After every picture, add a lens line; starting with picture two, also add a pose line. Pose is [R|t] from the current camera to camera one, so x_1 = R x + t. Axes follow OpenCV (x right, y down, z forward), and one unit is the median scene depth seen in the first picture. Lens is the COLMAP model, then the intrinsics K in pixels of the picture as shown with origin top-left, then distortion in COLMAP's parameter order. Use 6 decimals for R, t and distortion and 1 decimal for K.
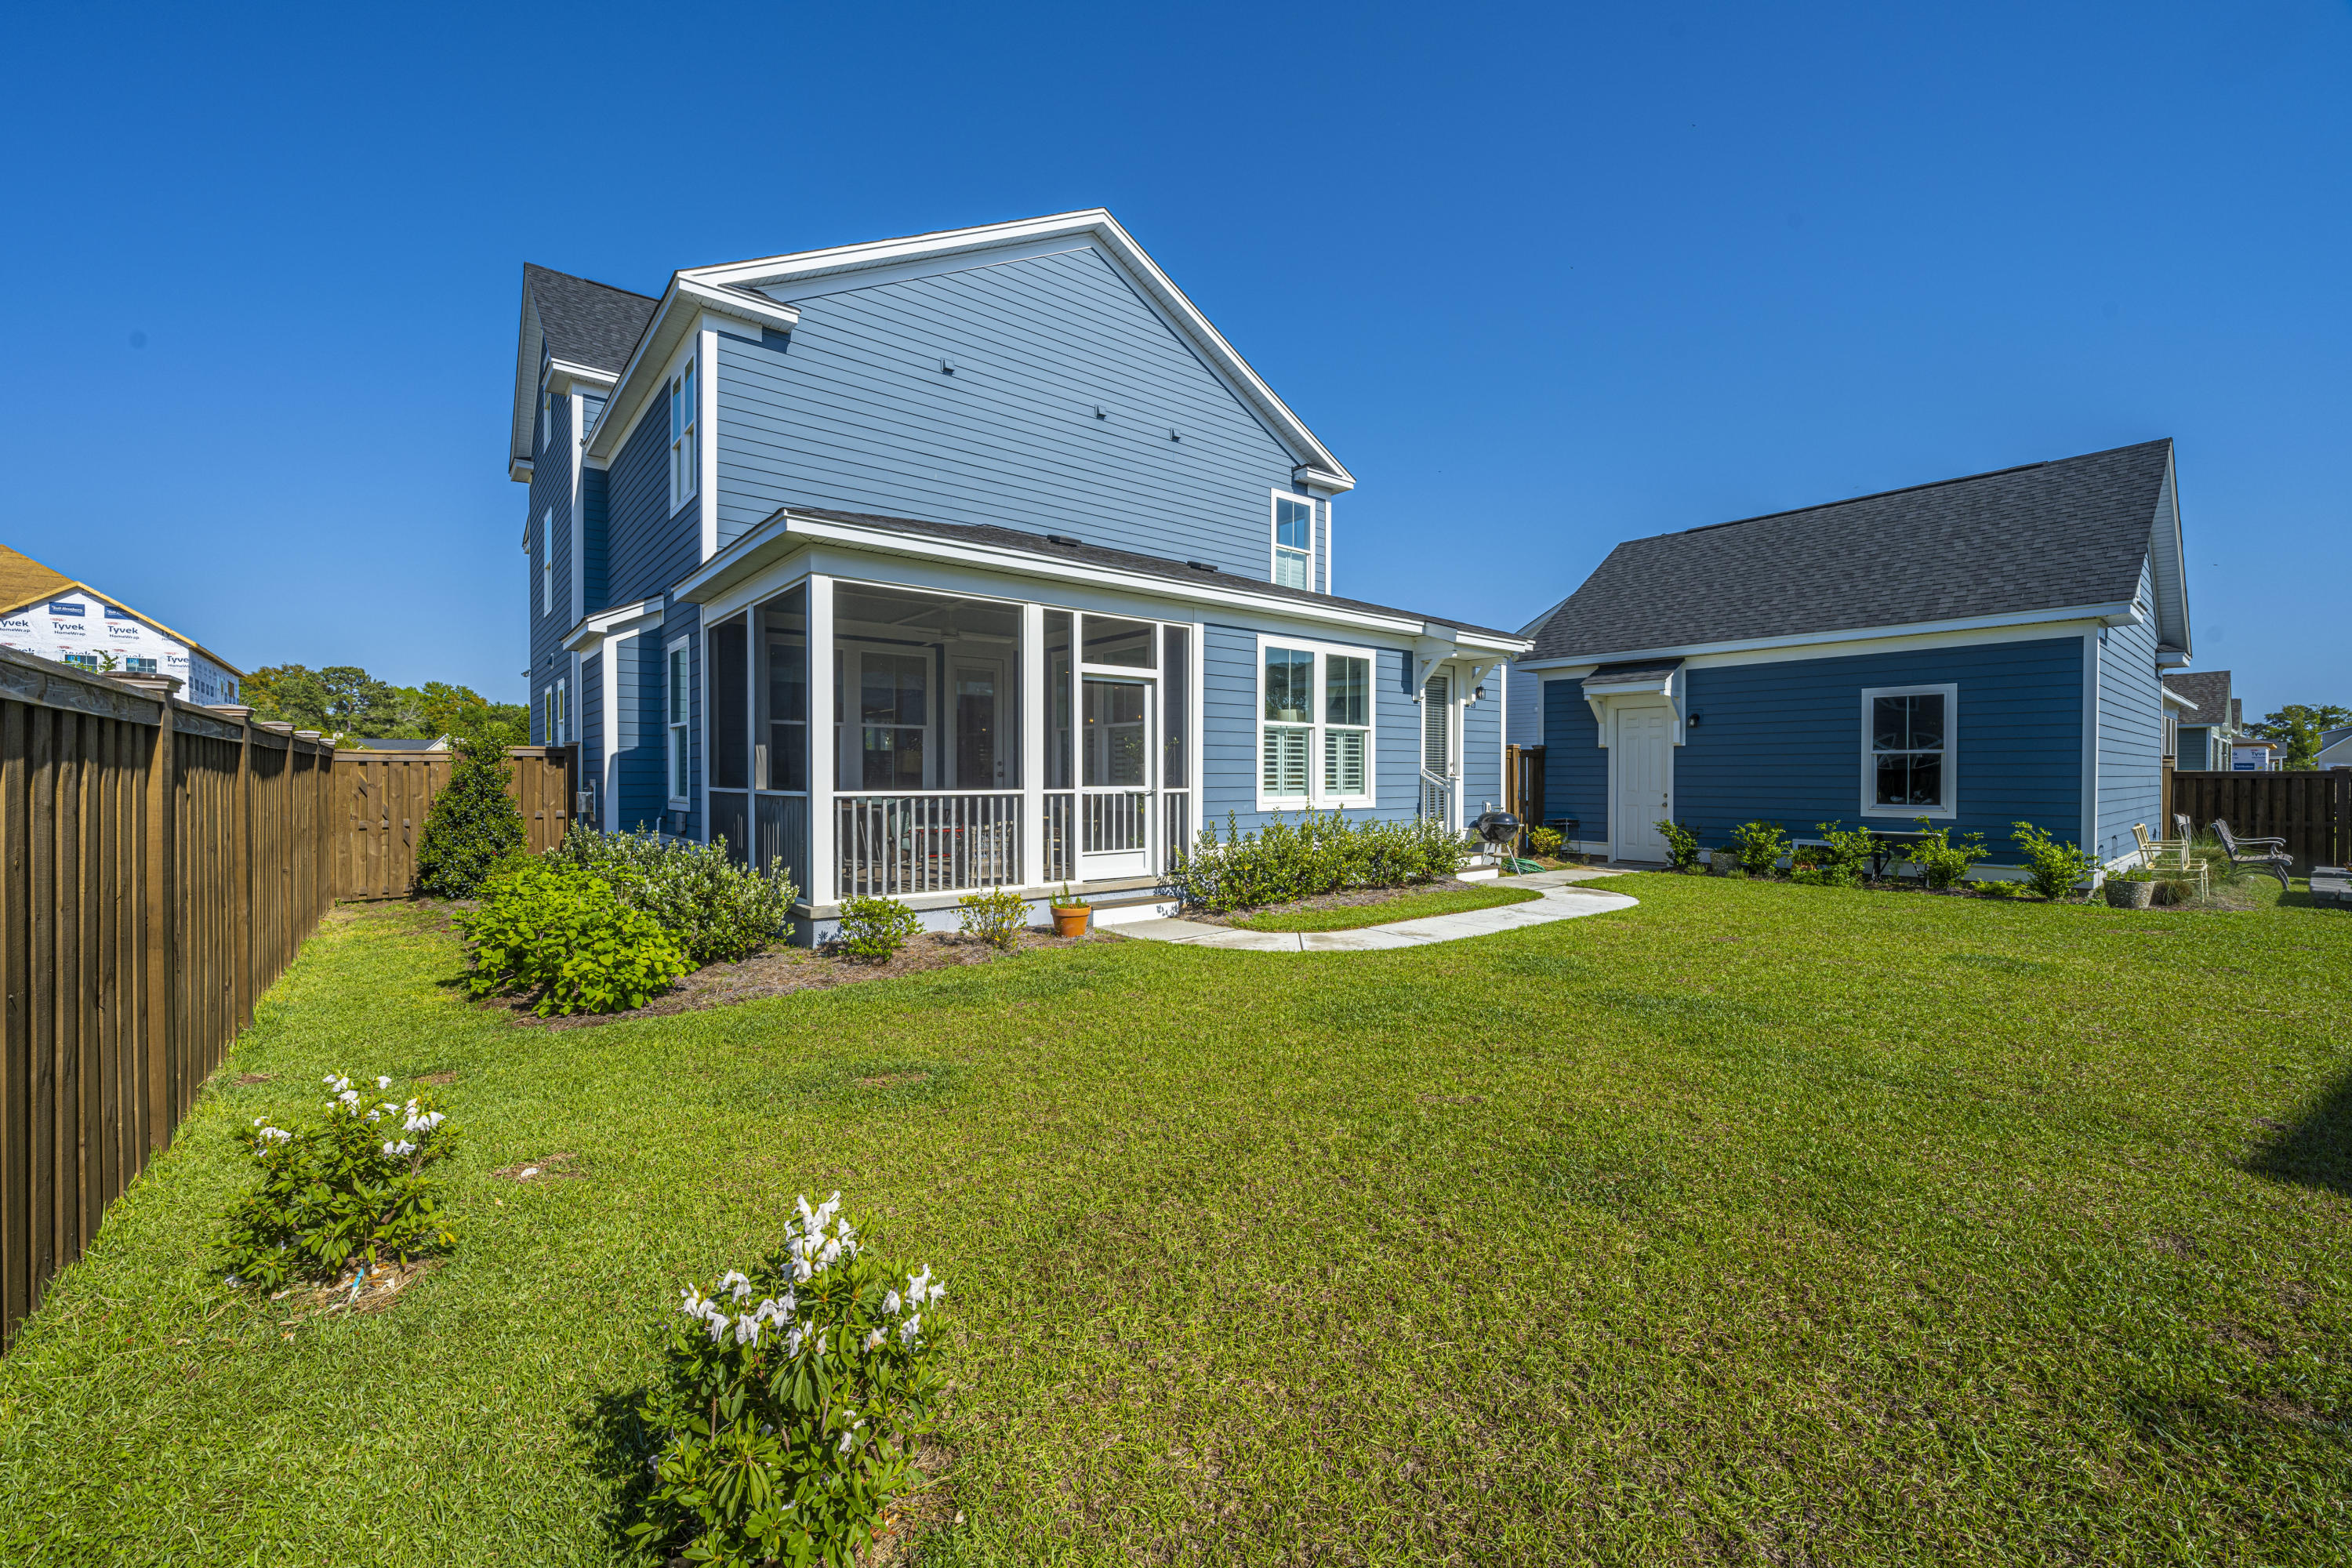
lens RADIAL K [[925.1, 0, 1160.0], [0, 925.1, 784.0], [0, 0, 1]] dist [0.000348, -0.000113]
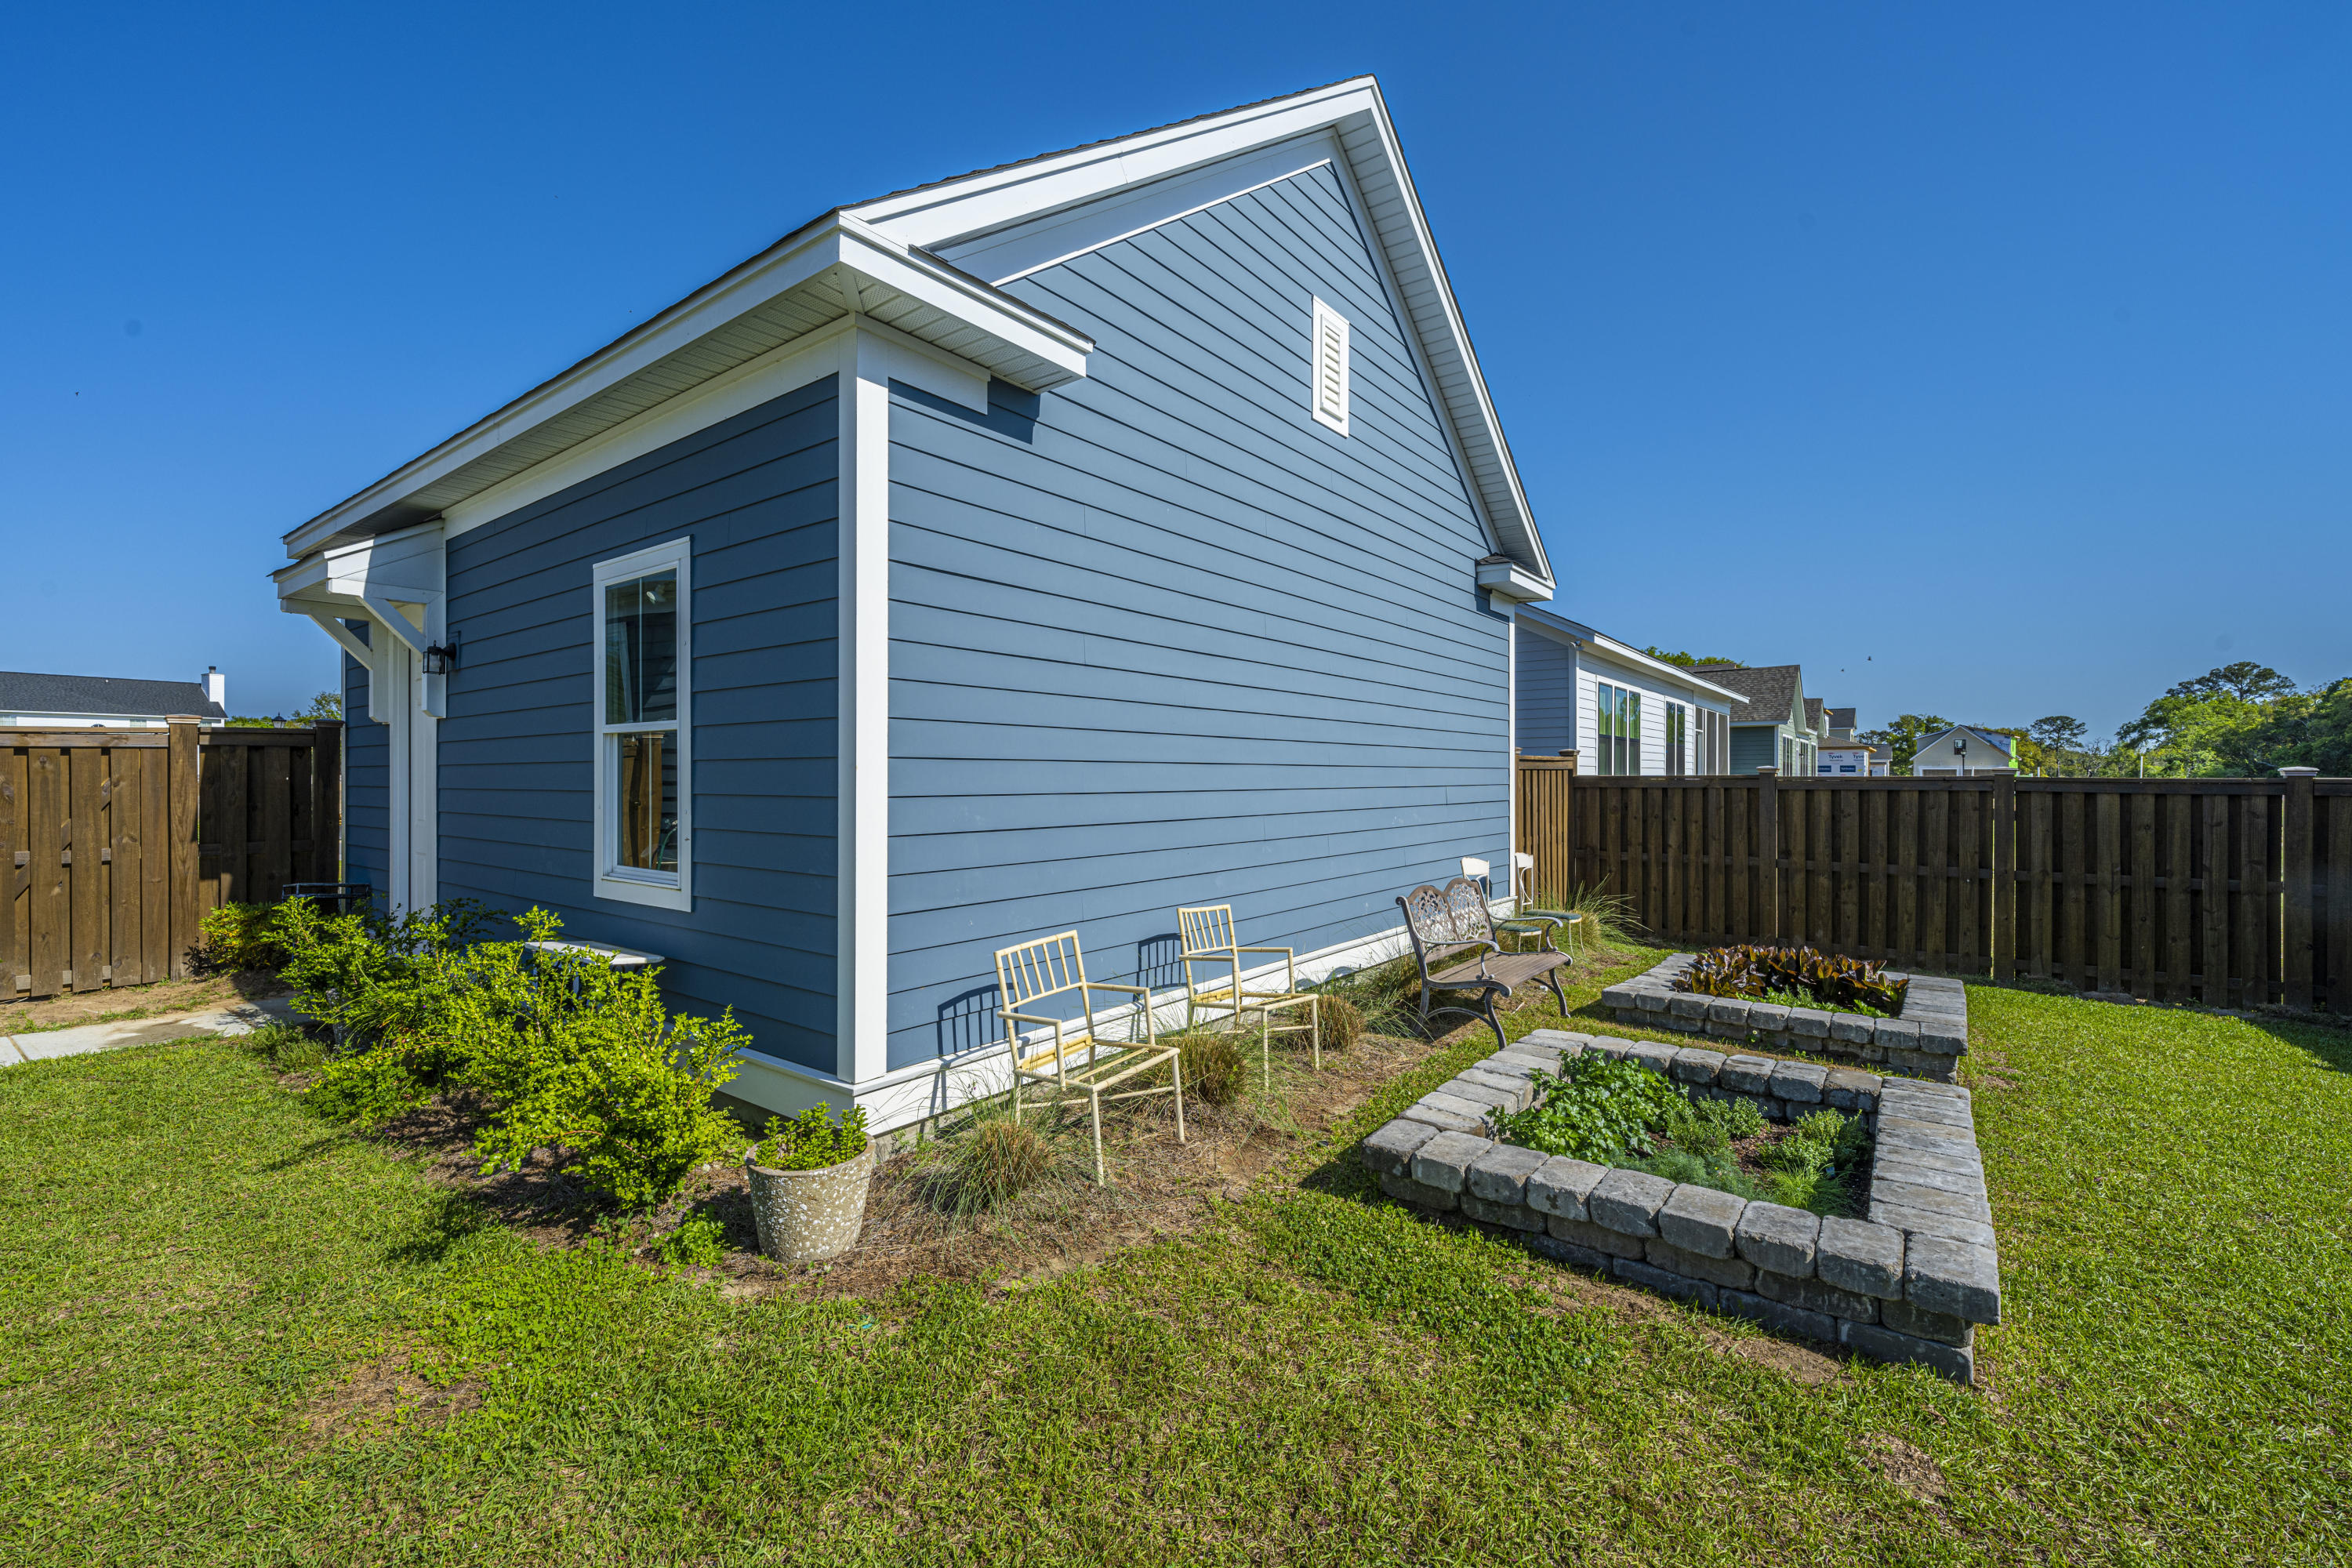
lens RADIAL K [[990.7, 0, 1144.9], [0, 990.7, 780.4], [0, 0, 1]] dist [-0.002912, -0.000392]
pose [[0.974916, -0.001455, 0.222567, 0.983317], [0.002800, 0.999980, -0.005730, -0.011024], [-0.222554, 0.006210, 0.974900, 0.605048]]
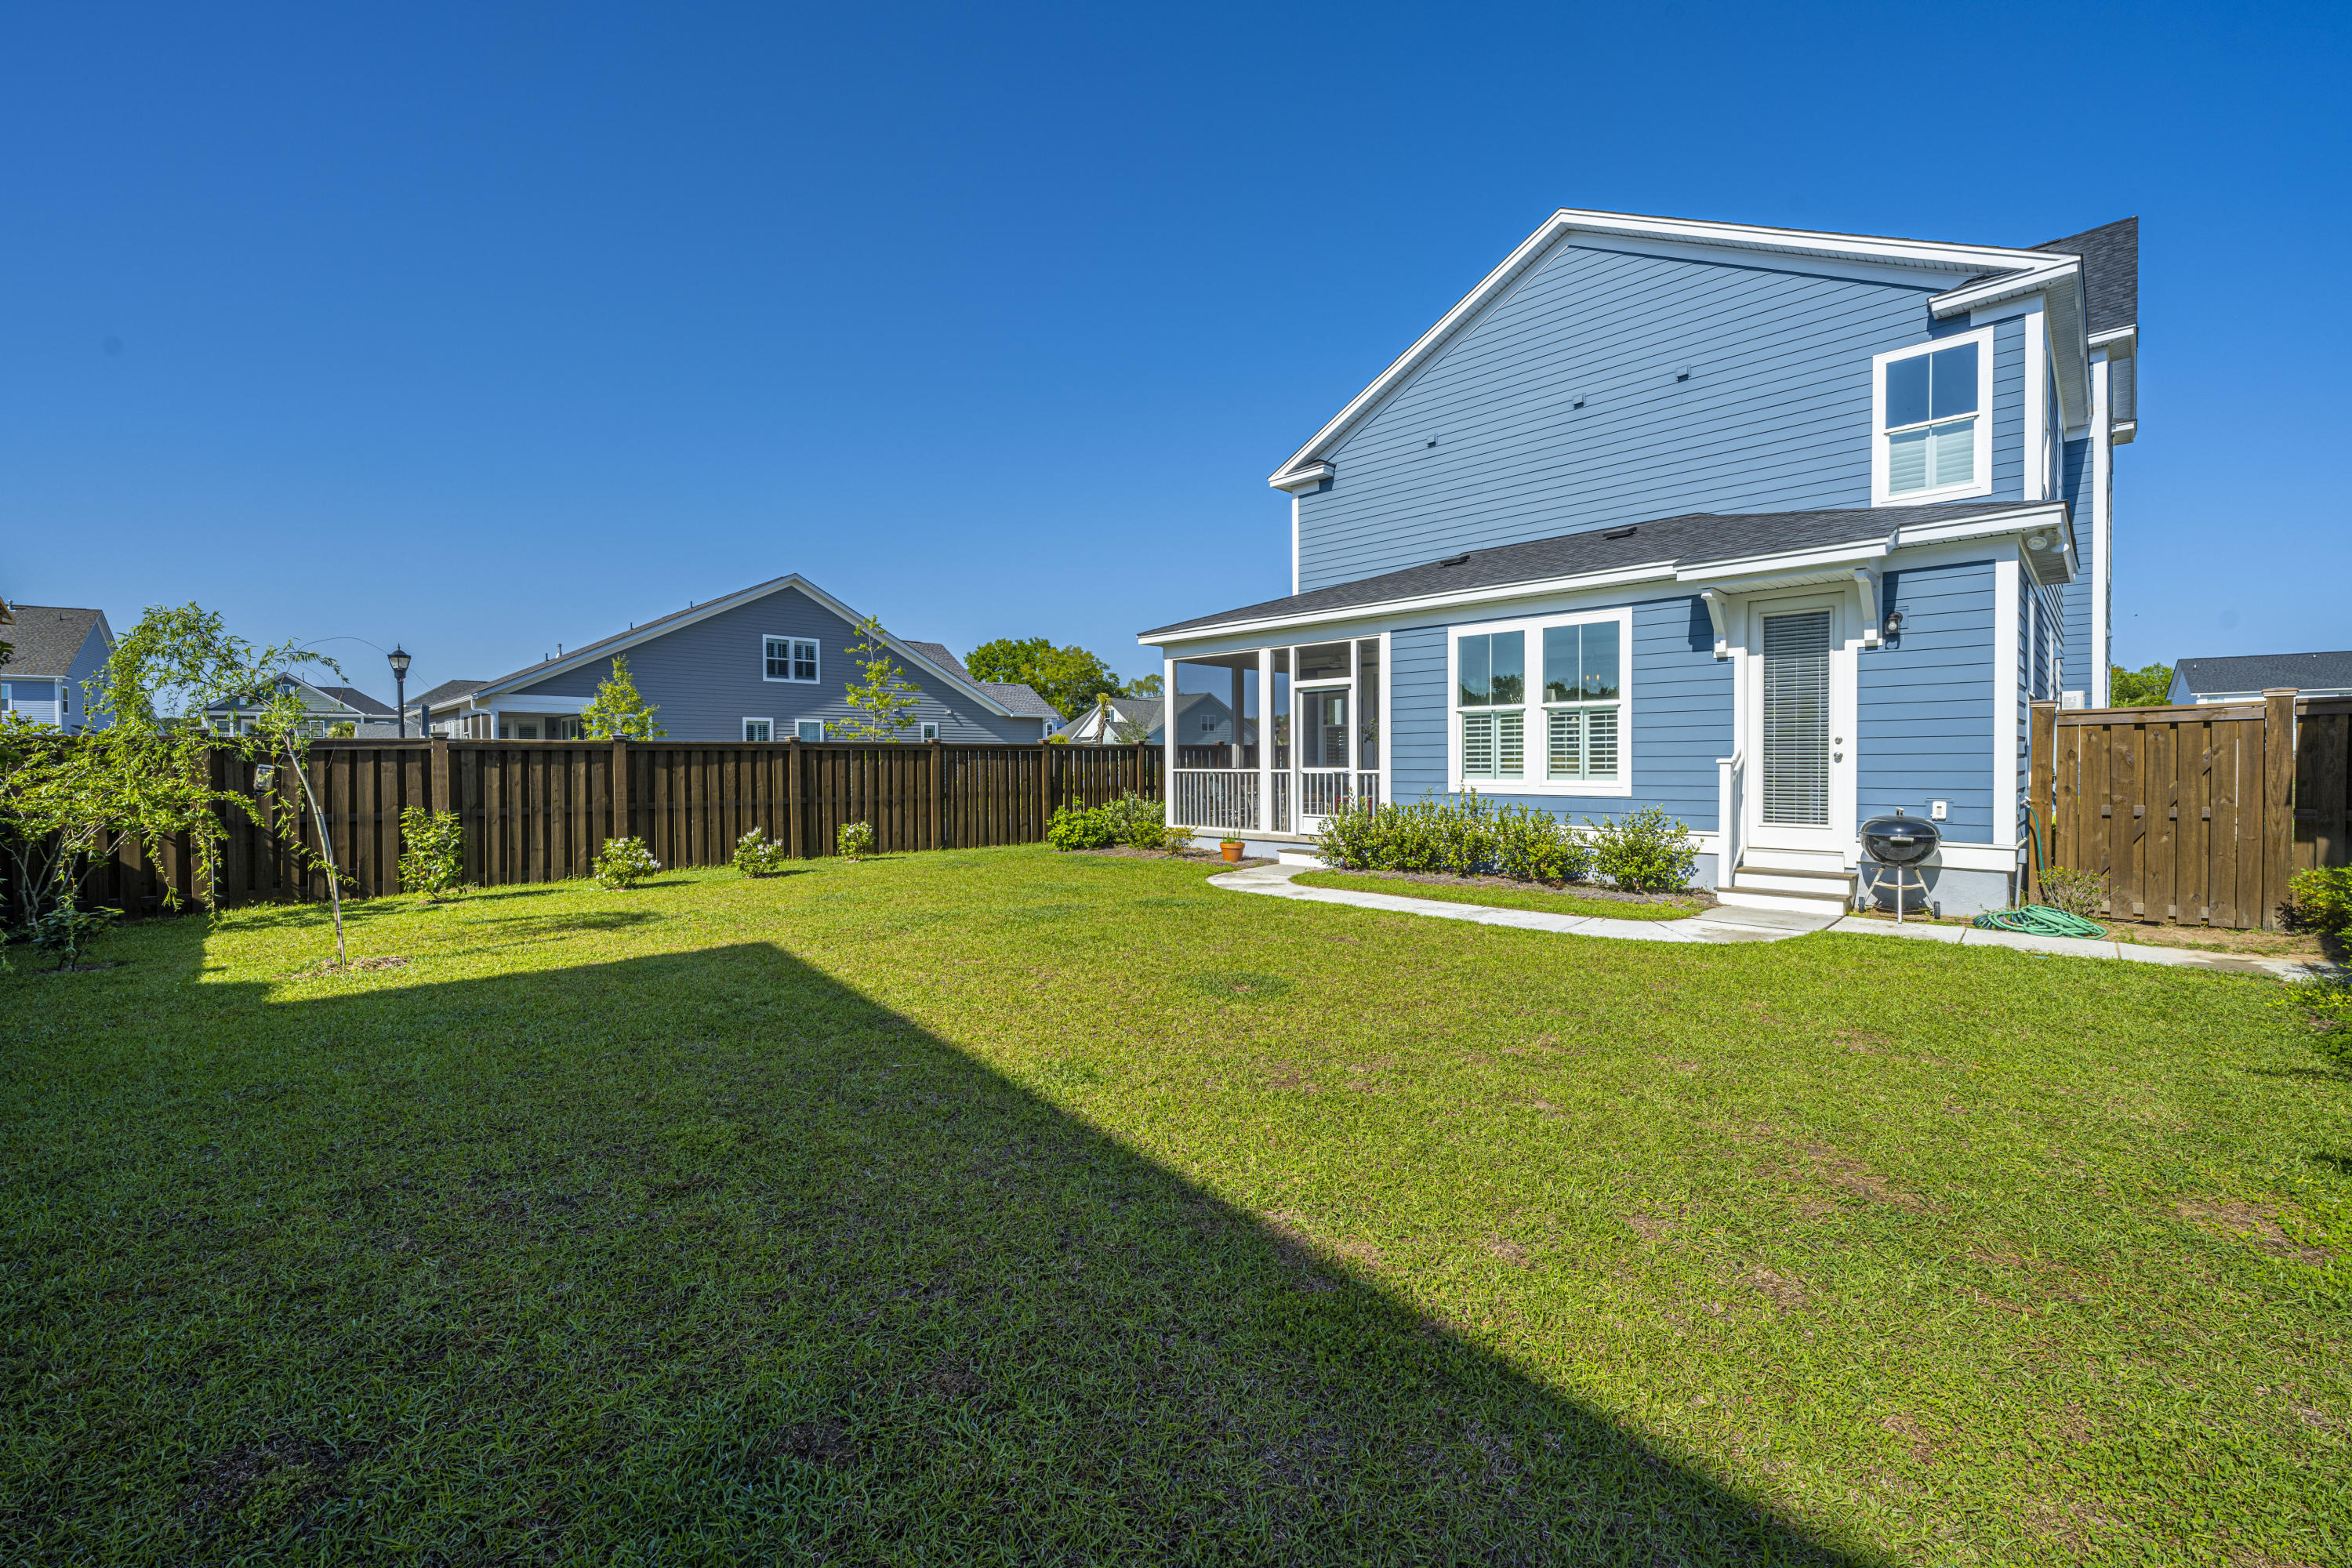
lens RADIAL K [[969.4, 0, 1184.8], [0, 969.4, 780.9], [0, 0, 1]] dist [-0.002584, -0.000120]
pose [[0.110397, 0.019288, -0.993700, 1.108748], [-0.004354, 0.999811, 0.018922, -0.003363], [0.993878, 0.002238, 0.110460, 0.527459]]
